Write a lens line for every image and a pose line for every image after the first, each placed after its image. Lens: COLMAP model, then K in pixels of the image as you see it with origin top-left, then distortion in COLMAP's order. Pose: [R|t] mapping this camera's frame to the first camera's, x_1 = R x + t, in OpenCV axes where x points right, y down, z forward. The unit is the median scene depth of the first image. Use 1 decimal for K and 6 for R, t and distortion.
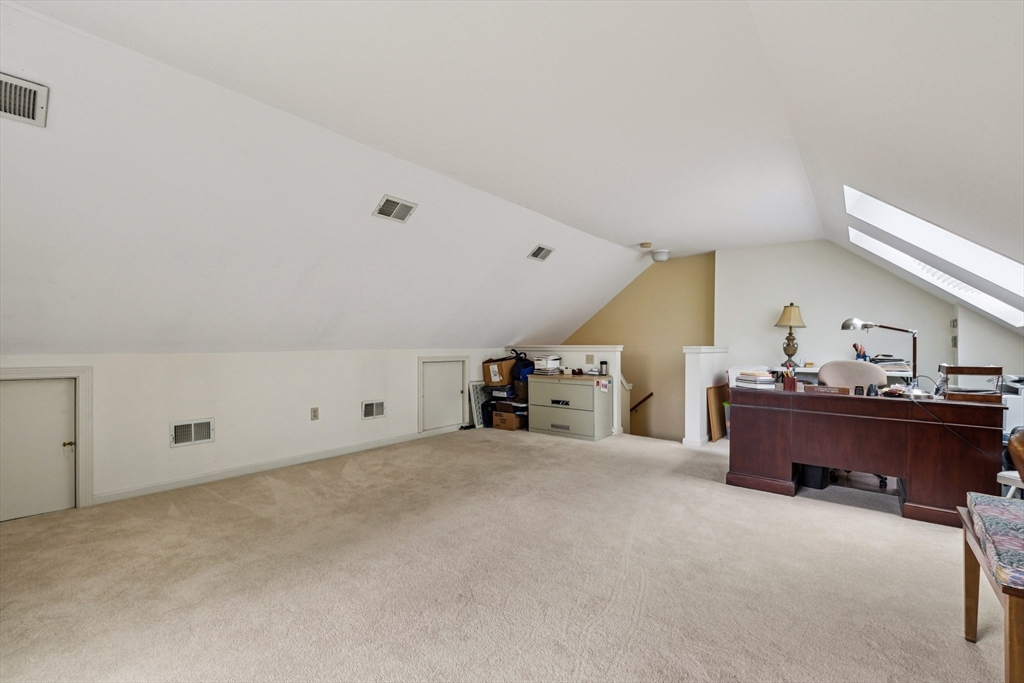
lens RADIAL K [[445.9, 0, 516.1], [0, 445.9, 335.6], [0, 0, 1]] dist [0.000792, 0.000302]
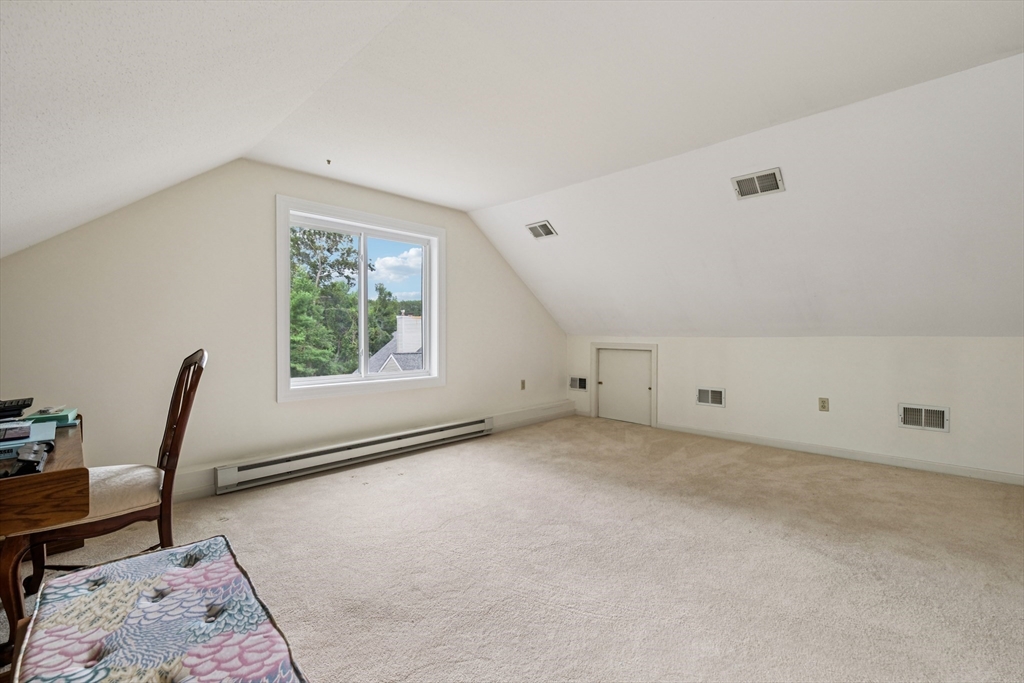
lens RADIAL K [[445.9, 0, 516.1], [0, 445.9, 335.6], [0, 0, 1]] dist [0.000792, 0.000302]
pose [[-0.093623, 0.012199, -0.995533, 0.698824], [0.027918, 0.999564, 0.009623, 0.005208], [0.995216, -0.026892, -0.093923, 0.588922]]
